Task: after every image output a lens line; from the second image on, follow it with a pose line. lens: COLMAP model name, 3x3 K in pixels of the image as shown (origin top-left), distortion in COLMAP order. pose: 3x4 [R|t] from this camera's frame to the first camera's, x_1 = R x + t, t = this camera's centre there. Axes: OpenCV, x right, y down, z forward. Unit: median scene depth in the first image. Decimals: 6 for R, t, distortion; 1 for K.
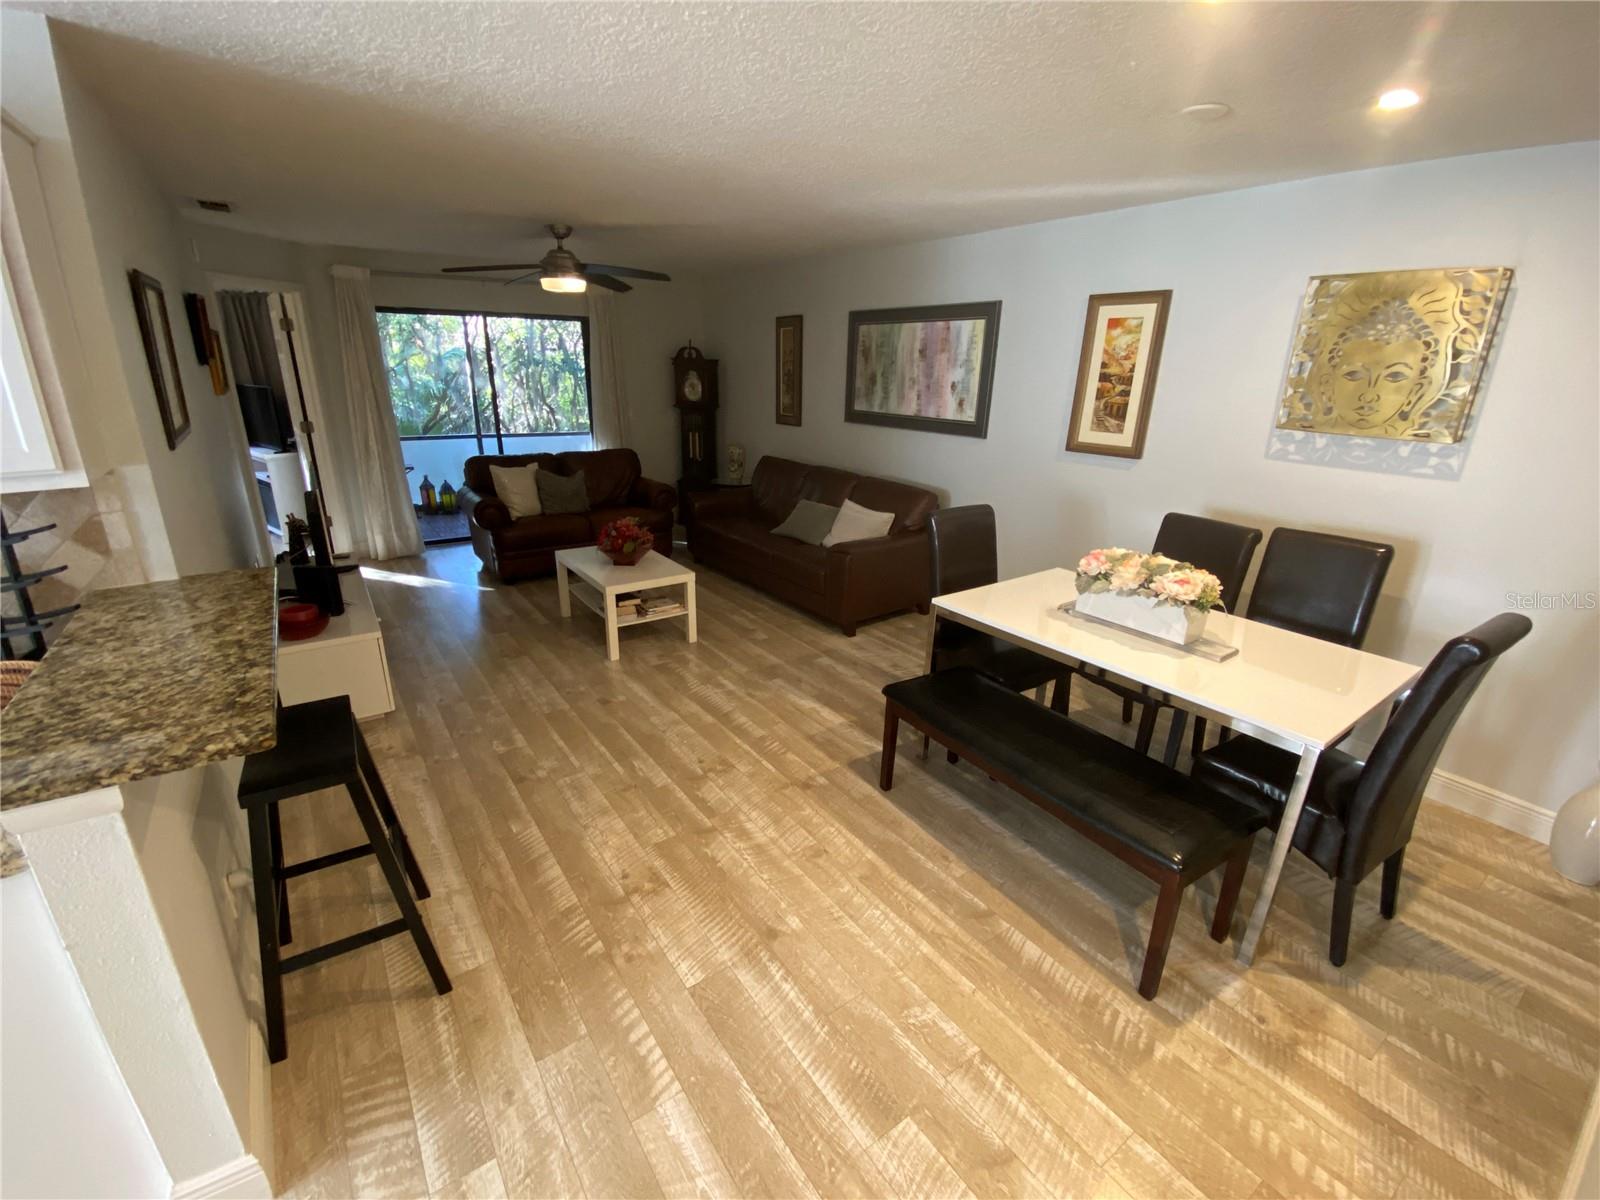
lens RADIAL K [[694.2, 0, 808.8], [0, 694.2, 600.0], [0, 0, 1]] dist [0.025991, -0.021743]
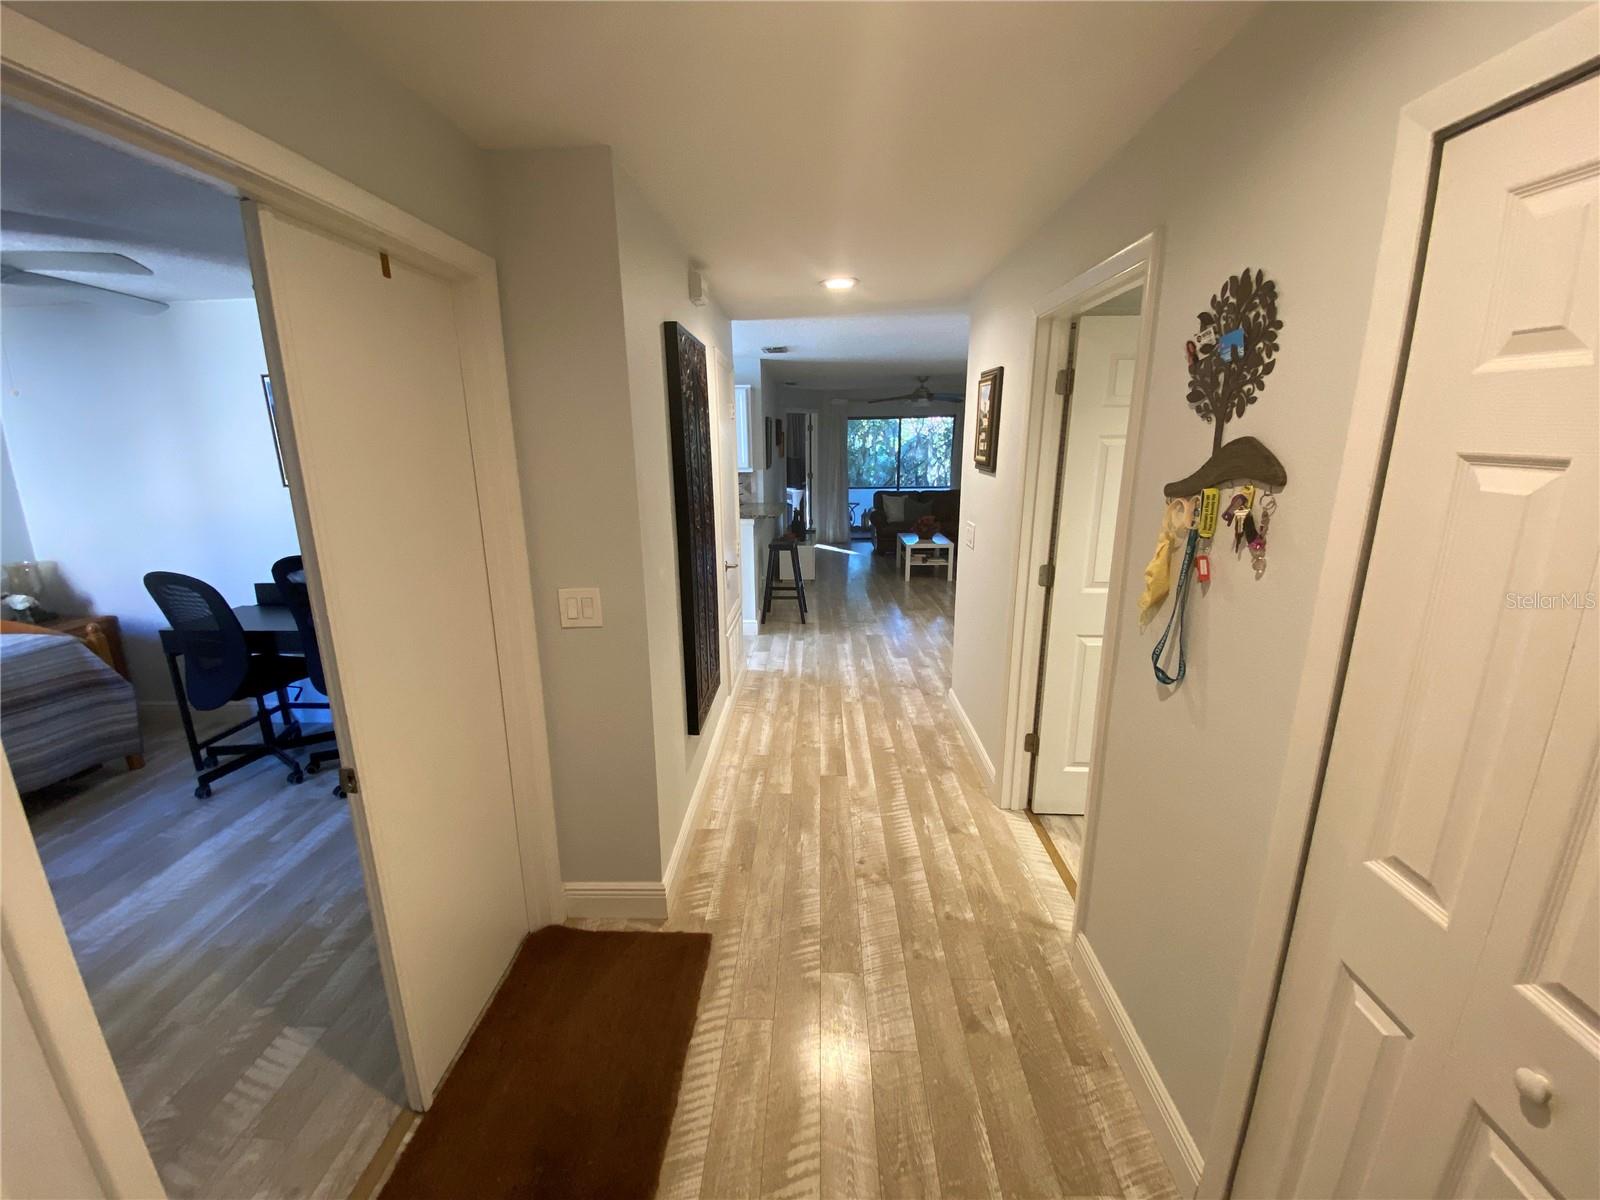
lens RADIAL K [[648.6, 0, 798.7], [0, 648.6, 605.3], [0, 0, 1]] dist [0.001857, -0.013091]
pose [[0.796859, 0.120759, -0.591973, 0.582376], [-0.170142, 0.985019, -0.028092, 0.253945], [0.579713, 0.123105, 0.805468, -0.690515]]
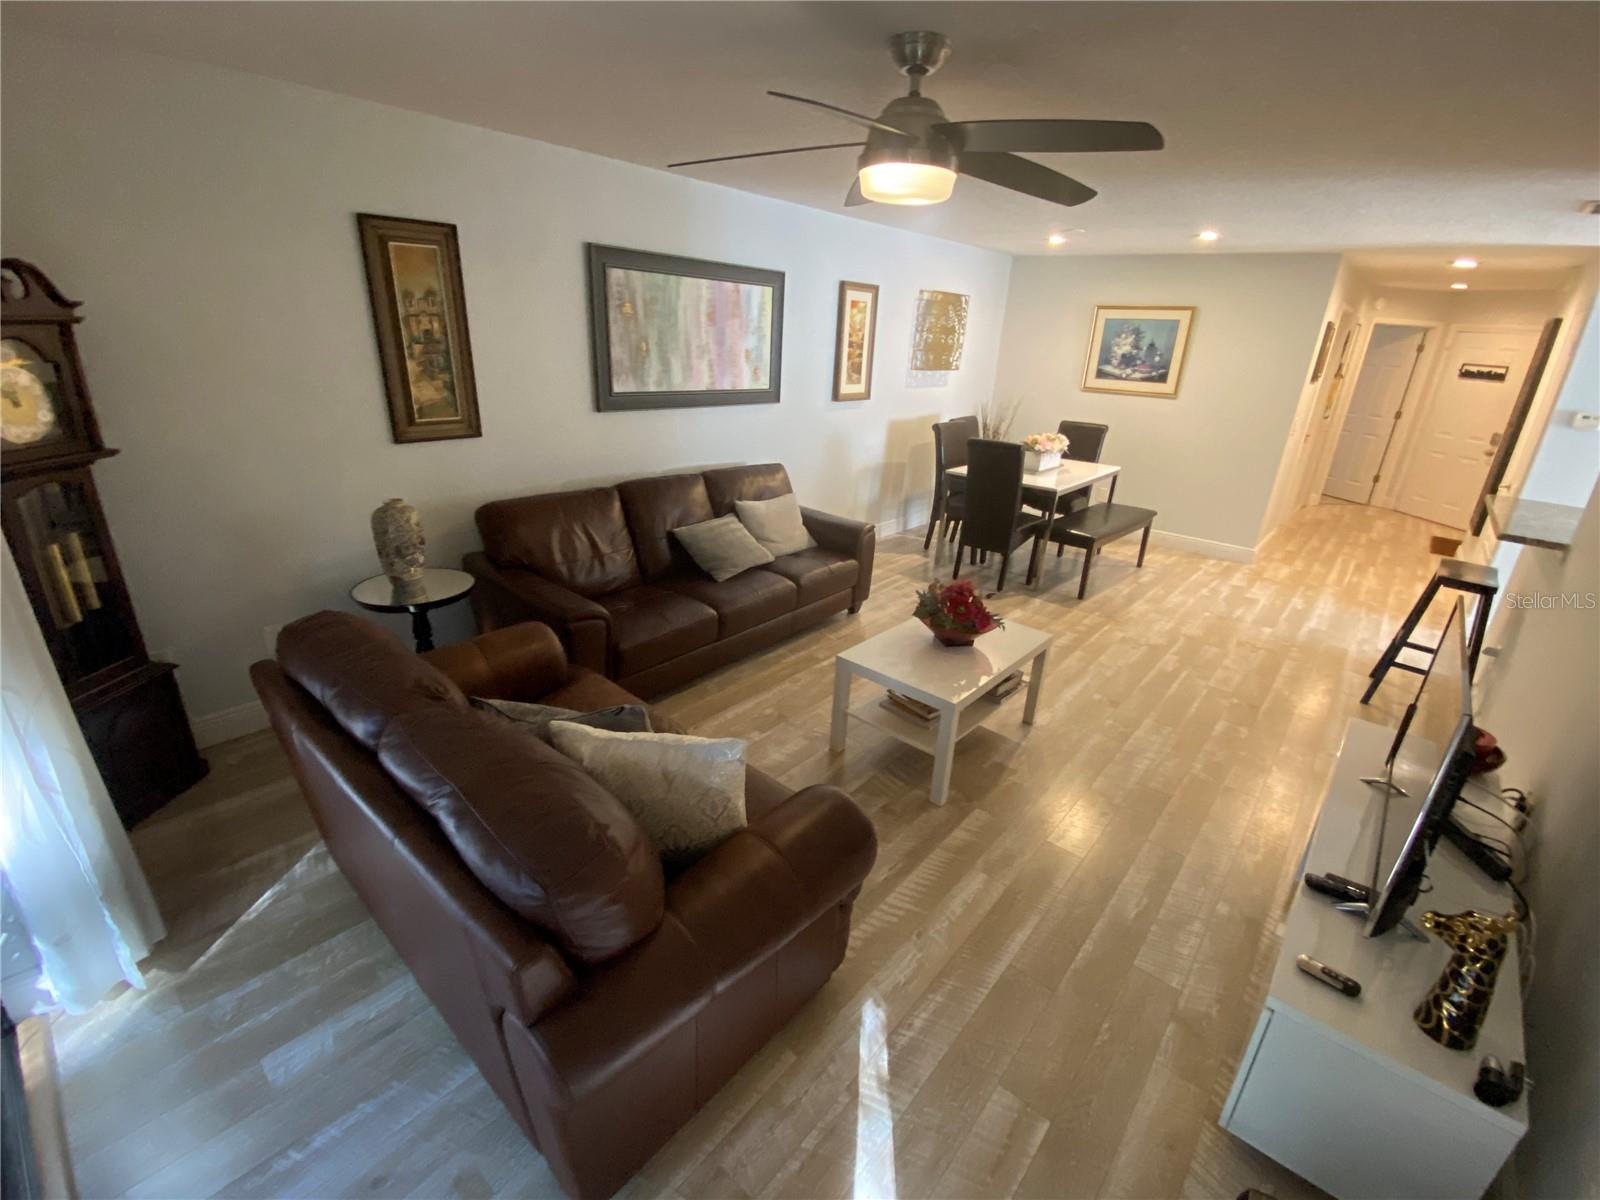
lens RADIAL K [[648.6, 0, 798.7], [0, 648.6, 605.3], [0, 0, 1]] dist [0.001857, -0.013091]
pose [[-0.198009, -0.406077, 0.892129, -0.818600], [0.267238, 0.853306, 0.447720, -0.429382], [-0.943067, 0.327063, -0.060443, 1.201743]]
